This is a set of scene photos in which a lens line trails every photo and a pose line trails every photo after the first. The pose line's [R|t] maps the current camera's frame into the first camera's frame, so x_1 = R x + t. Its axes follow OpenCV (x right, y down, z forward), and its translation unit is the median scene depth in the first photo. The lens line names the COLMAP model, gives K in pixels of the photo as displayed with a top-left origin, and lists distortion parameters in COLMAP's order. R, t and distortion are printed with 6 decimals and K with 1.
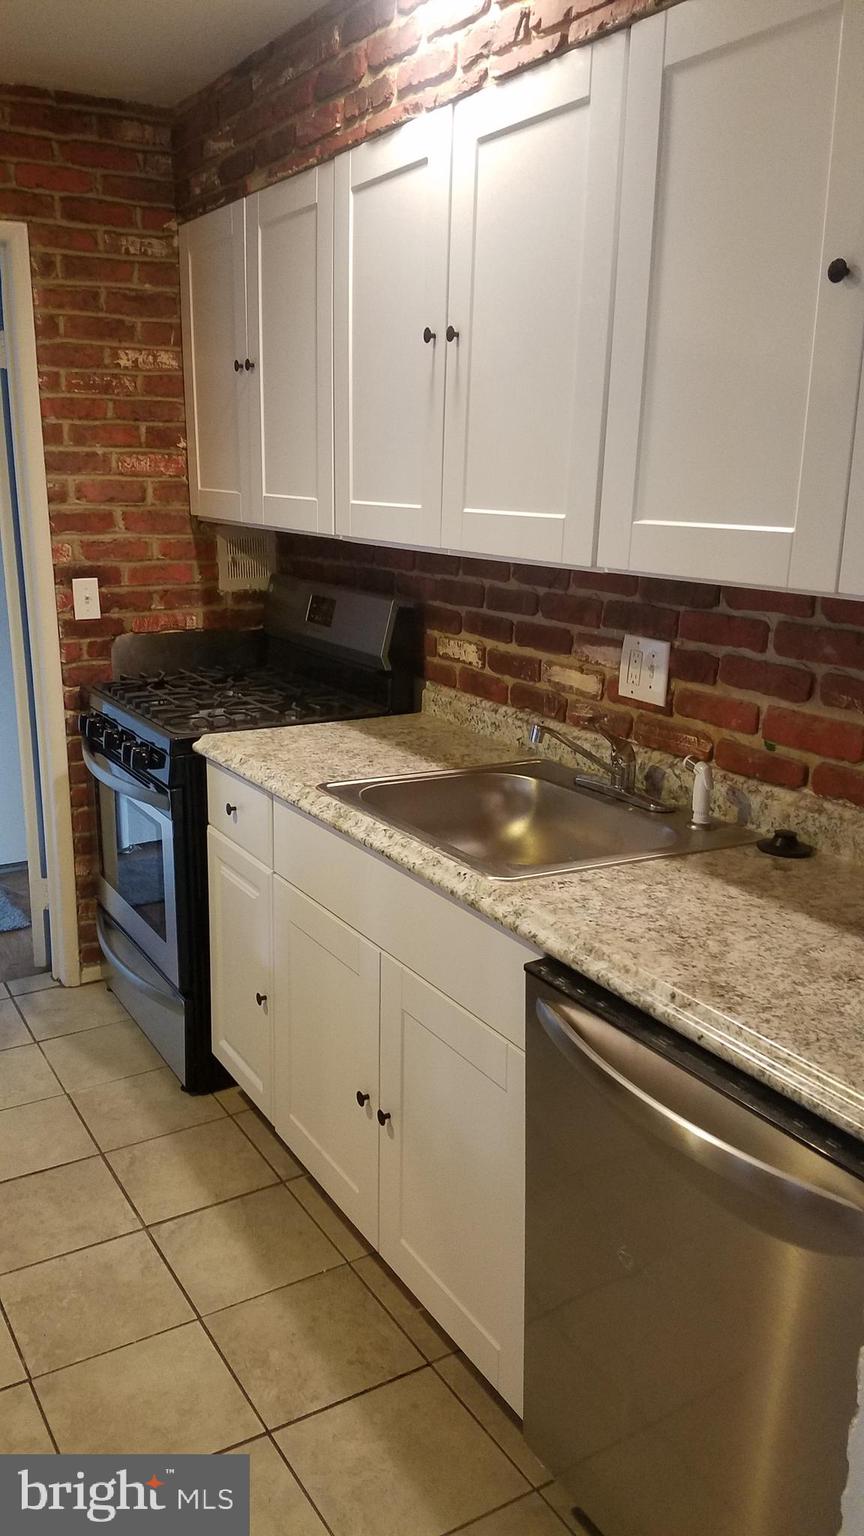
lens RADIAL K [[1205.3, 0, 432.2], [0, 1205.3, 804.1], [0, 0, 1]] dist [0.226402, -0.318122]
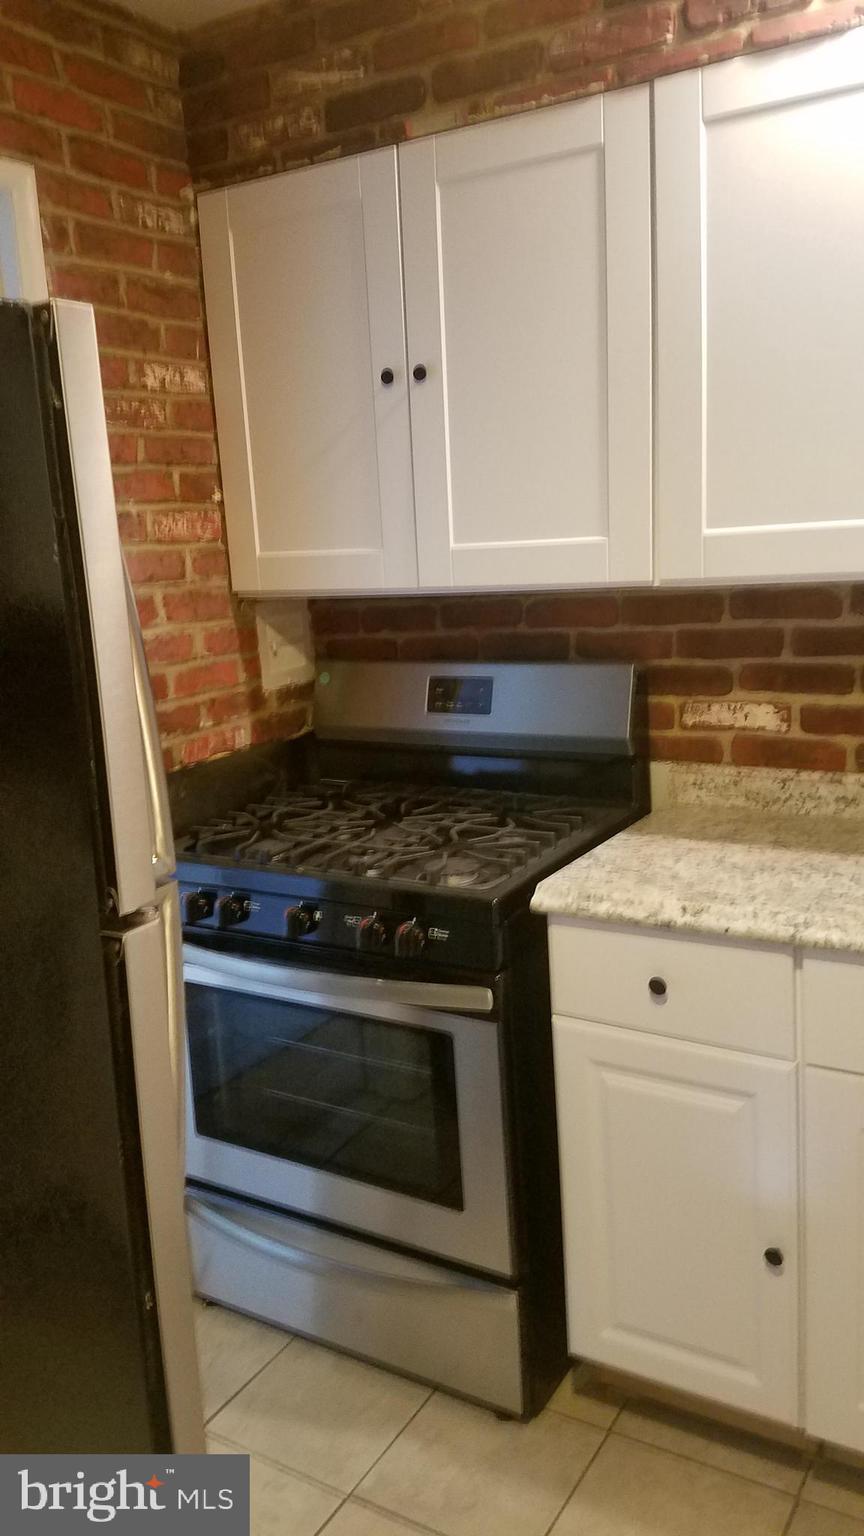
lens RADIAL K [[1176.8, 0, 432.0], [0, 1176.8, 768.0], [0, 0, 1]] dist [0.207558, -0.287460]
pose [[0.872307, -0.153828, 0.464130, -0.463875], [0.192486, 0.980611, -0.036760, -0.093529], [-0.449476, 0.121404, 0.885004, 0.372853]]
